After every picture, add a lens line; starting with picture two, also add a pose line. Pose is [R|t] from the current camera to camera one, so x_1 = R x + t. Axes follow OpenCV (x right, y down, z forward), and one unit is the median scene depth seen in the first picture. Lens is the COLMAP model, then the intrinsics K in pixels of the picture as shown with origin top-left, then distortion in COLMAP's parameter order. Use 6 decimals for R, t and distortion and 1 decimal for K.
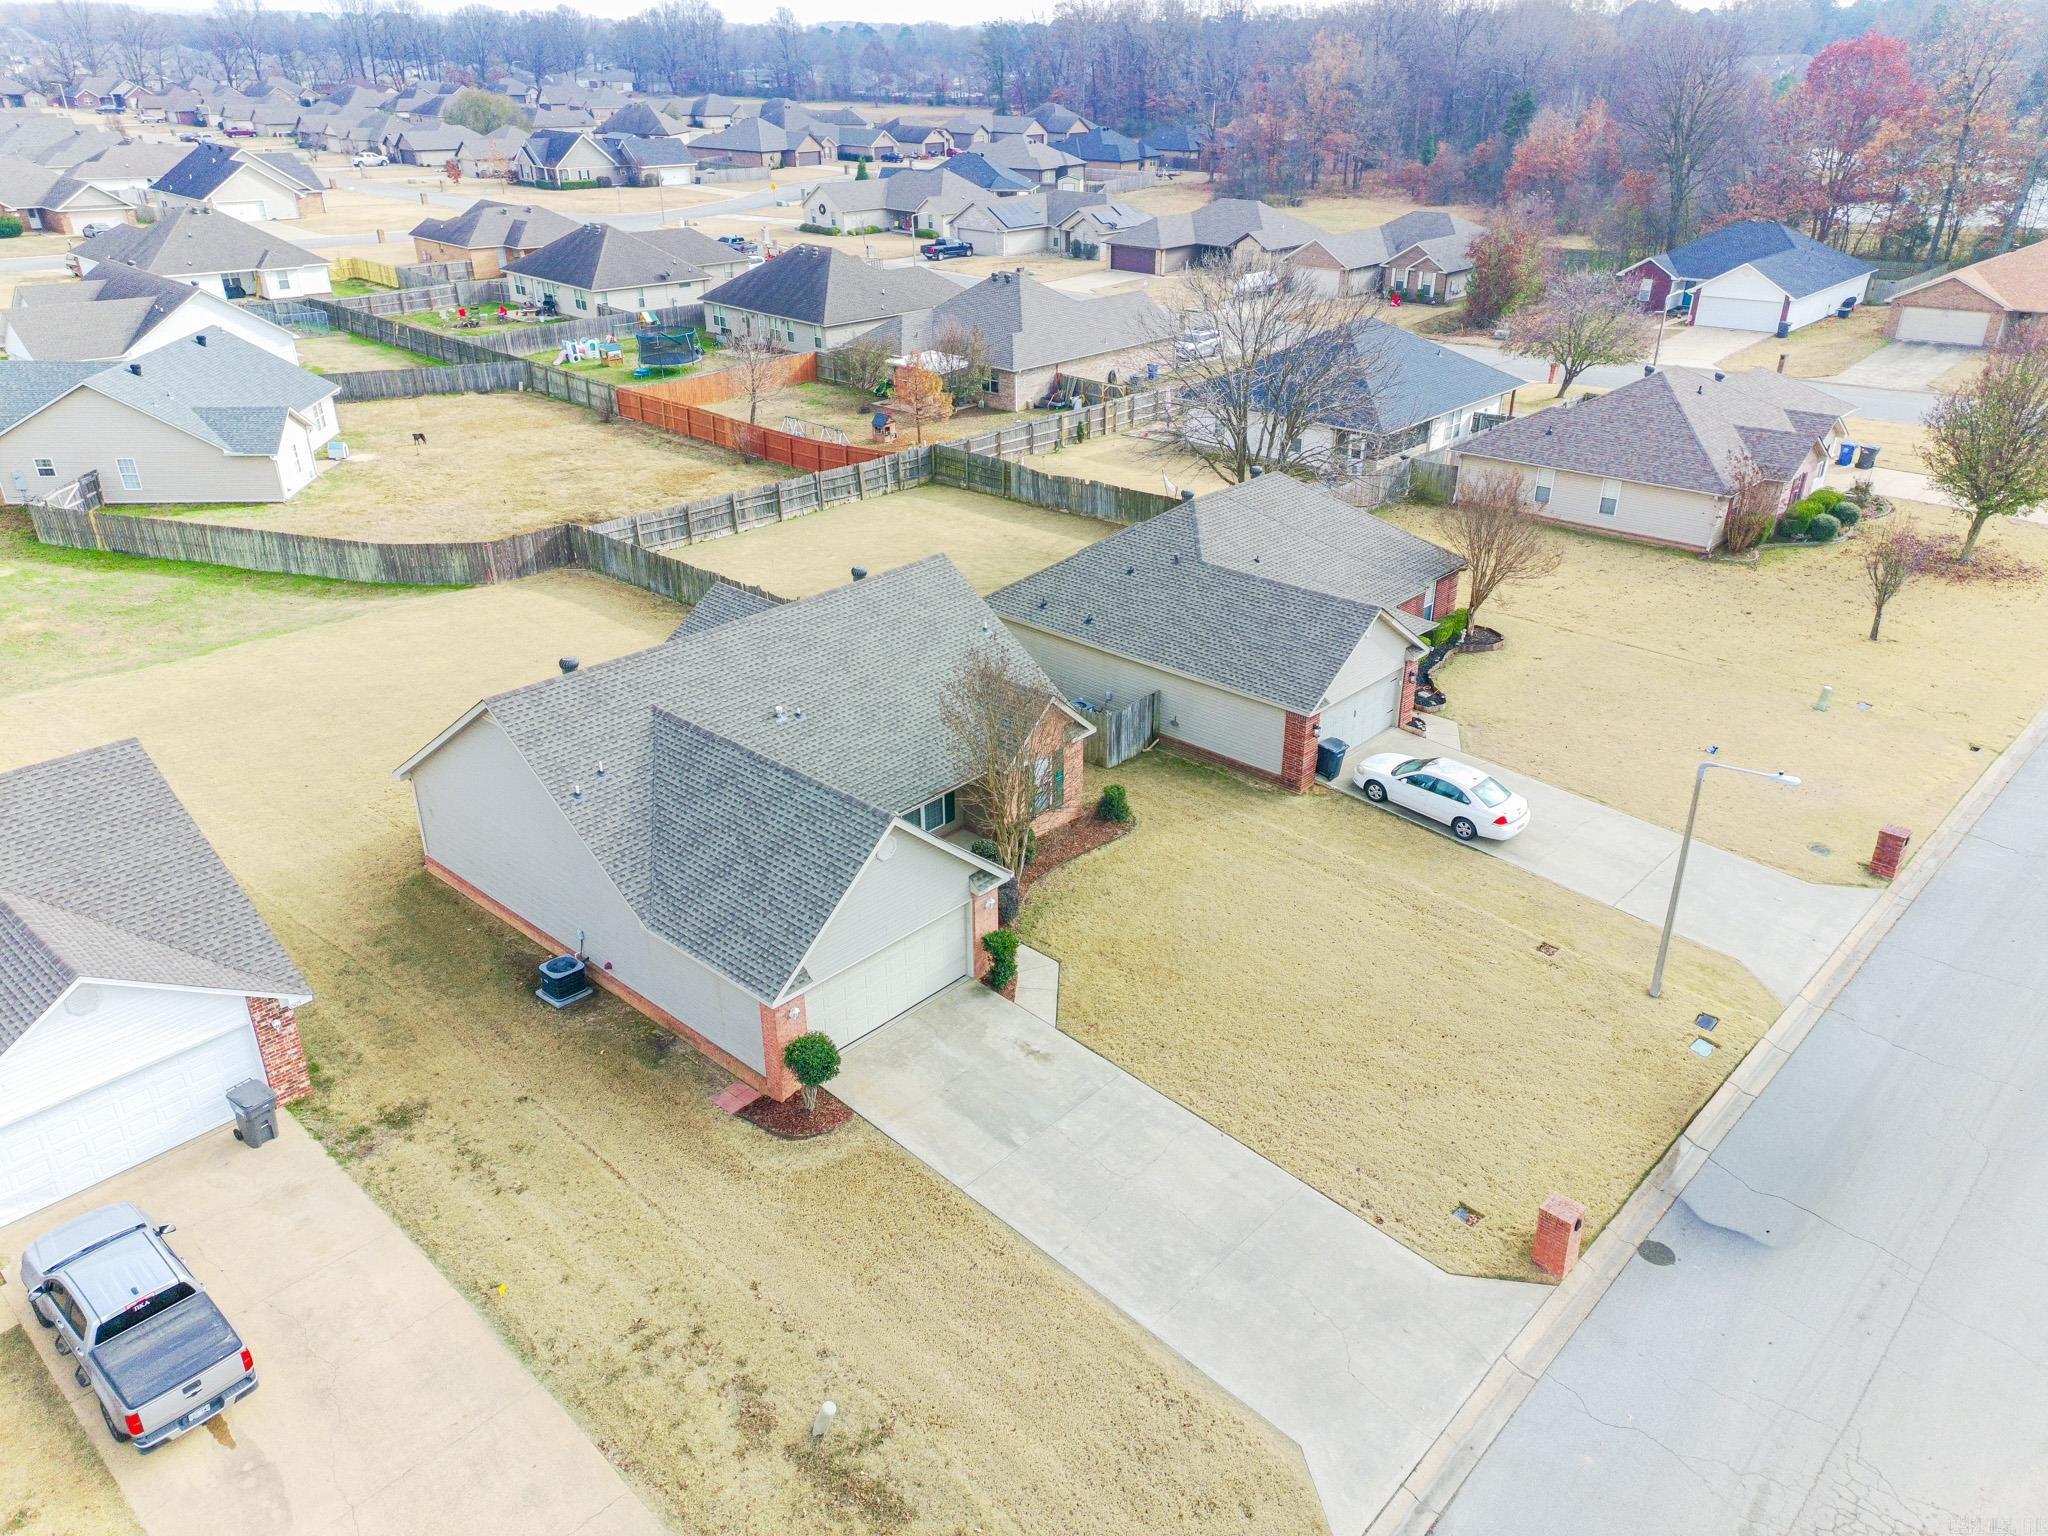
lens RADIAL K [[1482.3, 0, 1035.7], [0, 1482.3, 760.4], [0, 0, 1]] dist [0.125528, -0.049708]
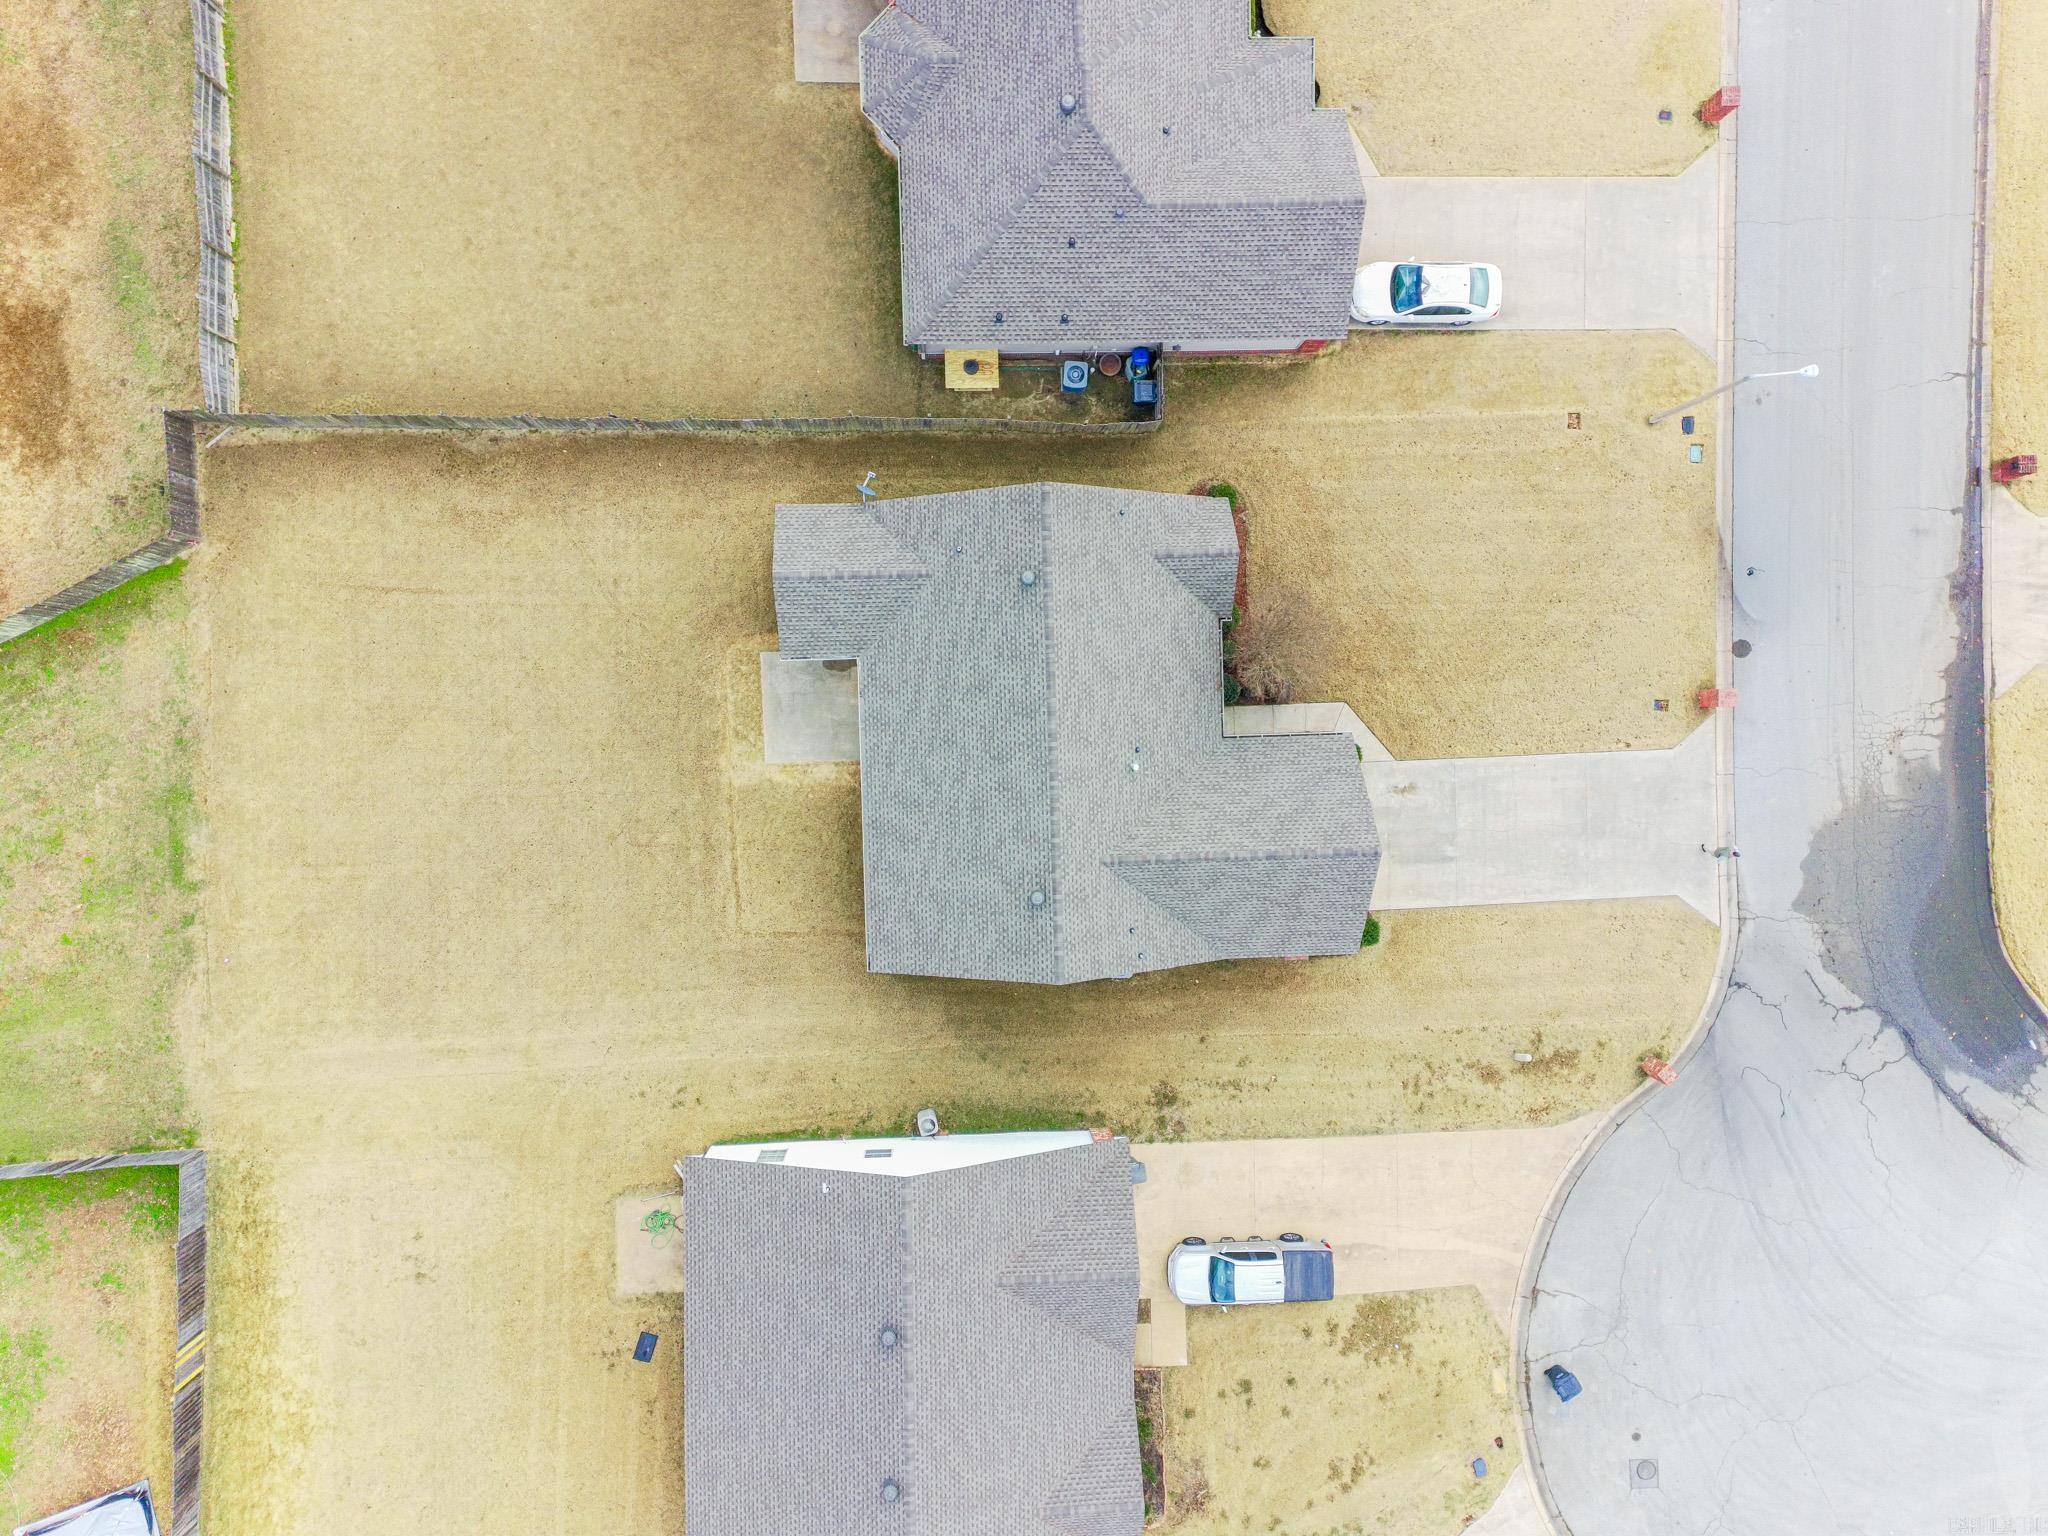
lens RADIAL K [[1482.3, 0, 1035.7], [0, 1482.3, 760.4], [0, 0, 1]] dist [0.125528, -0.049708]
pose [[0.716978, -0.696183, 0.035659, -0.230006], [0.245179, 0.299728, 0.921982, -0.991648], [-0.652556, -0.652298, 0.385588, 0.506249]]
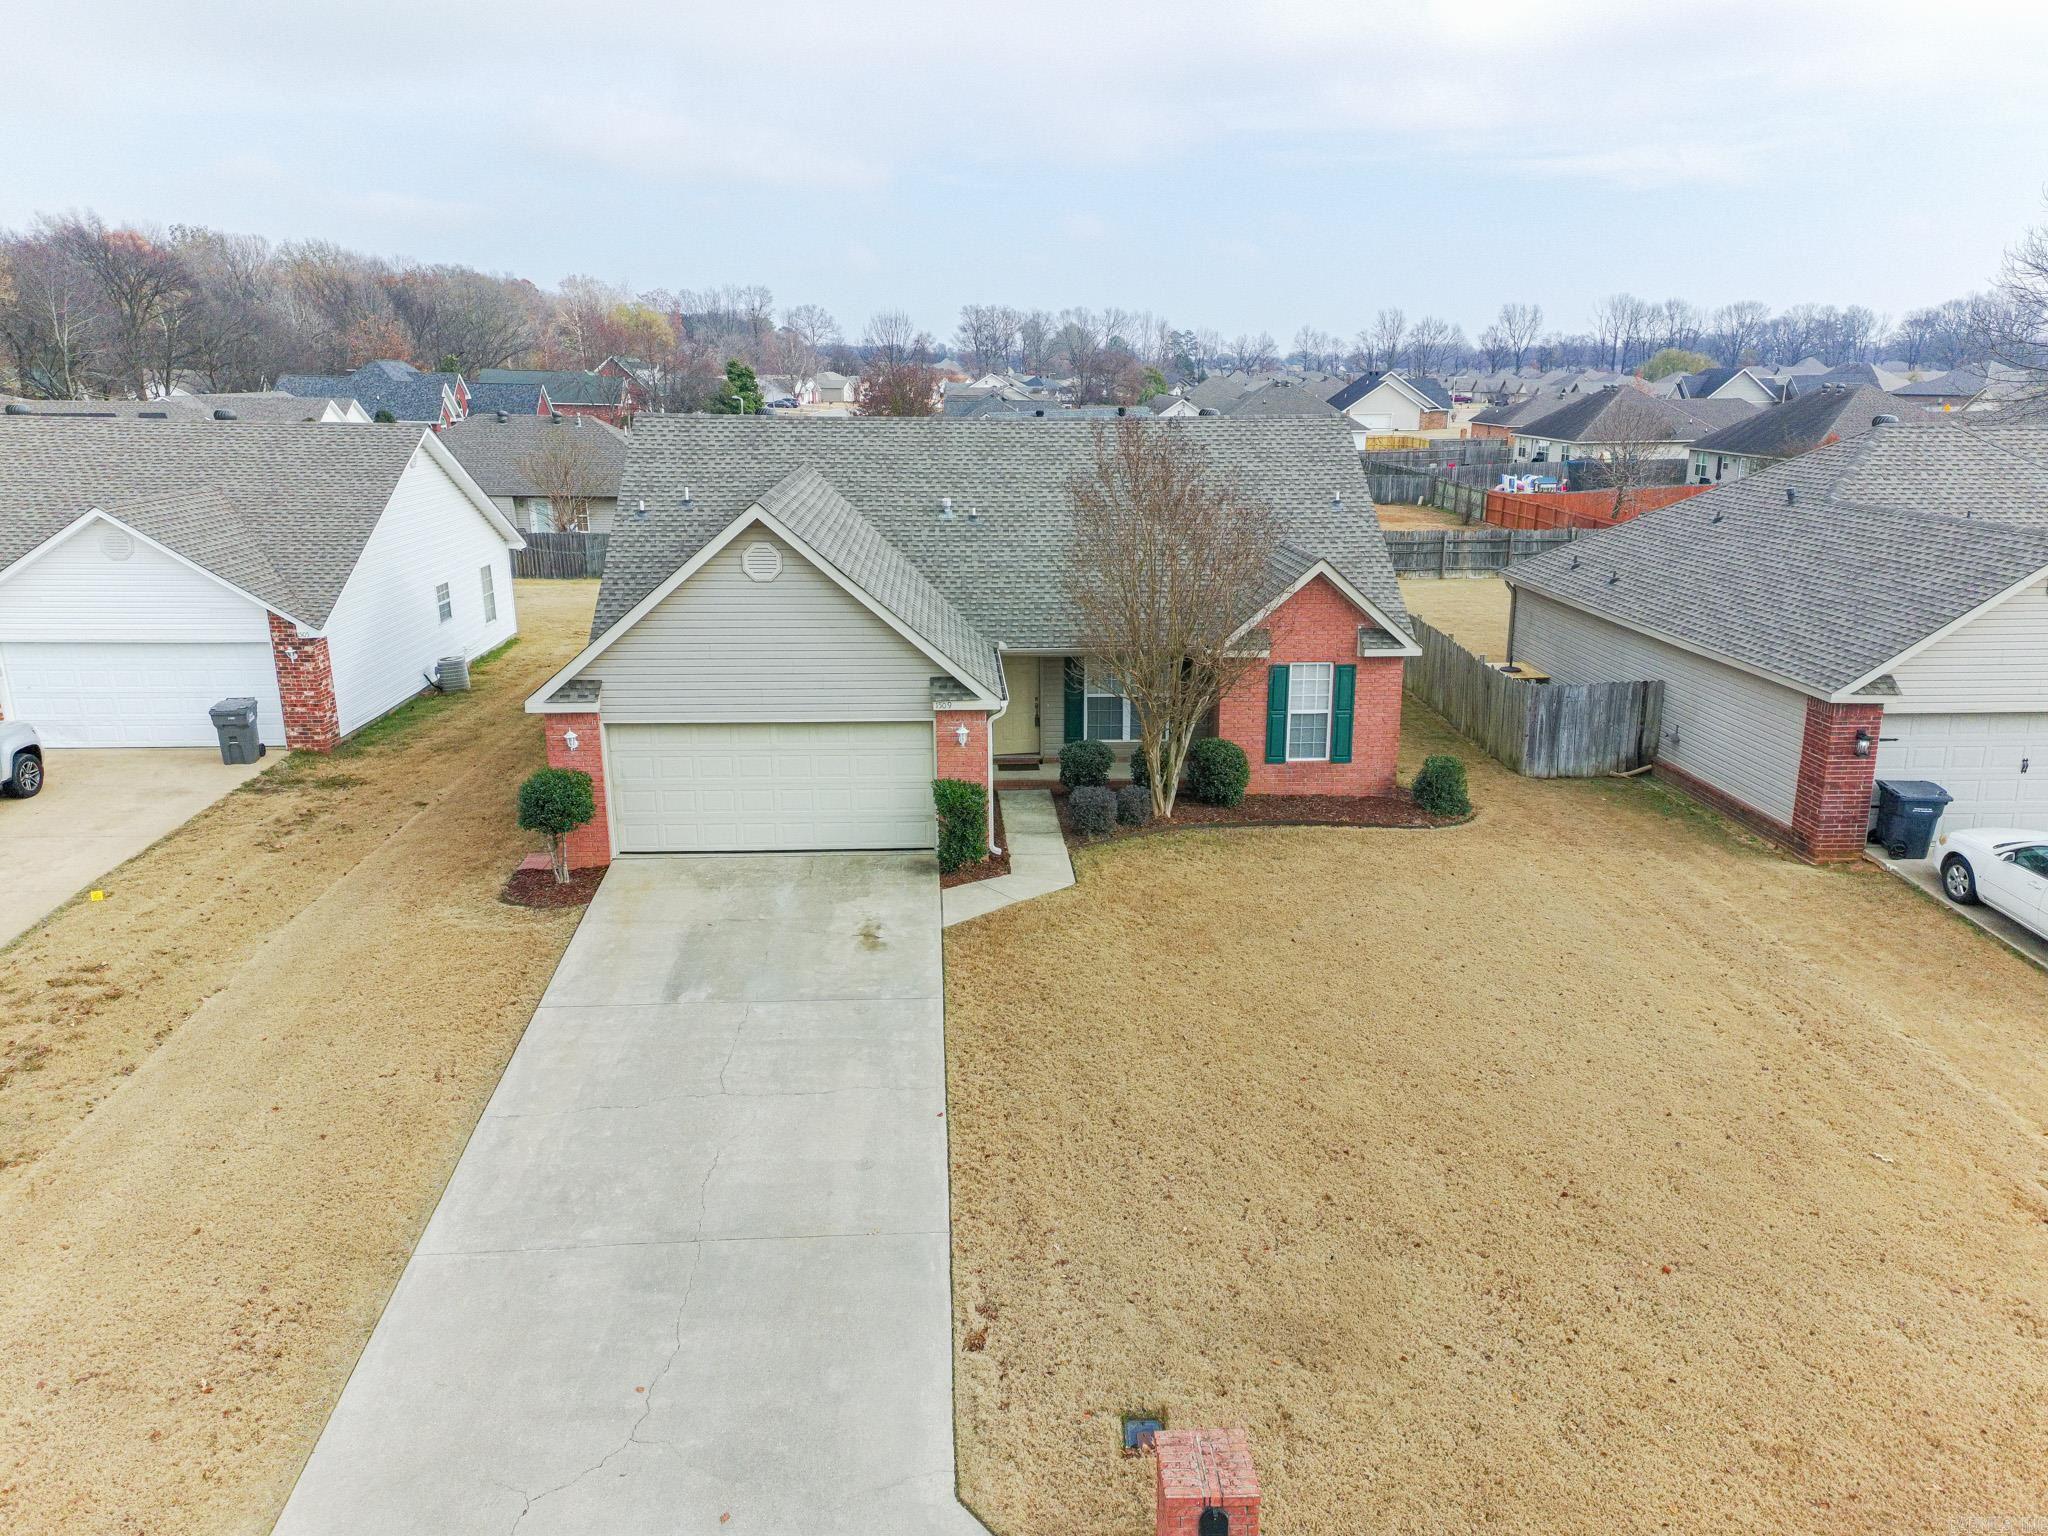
lens RADIAL K [[1482.3, 0, 1035.7], [0, 1482.3, 760.4], [0, 0, 1]] dist [0.125528, -0.049708]
pose [[0.718430, 0.184657, -0.670642, 0.339298], [-0.308389, 0.948745, -0.069134, 0.111158], [0.623502, 0.256486, 0.738553, 0.423579]]
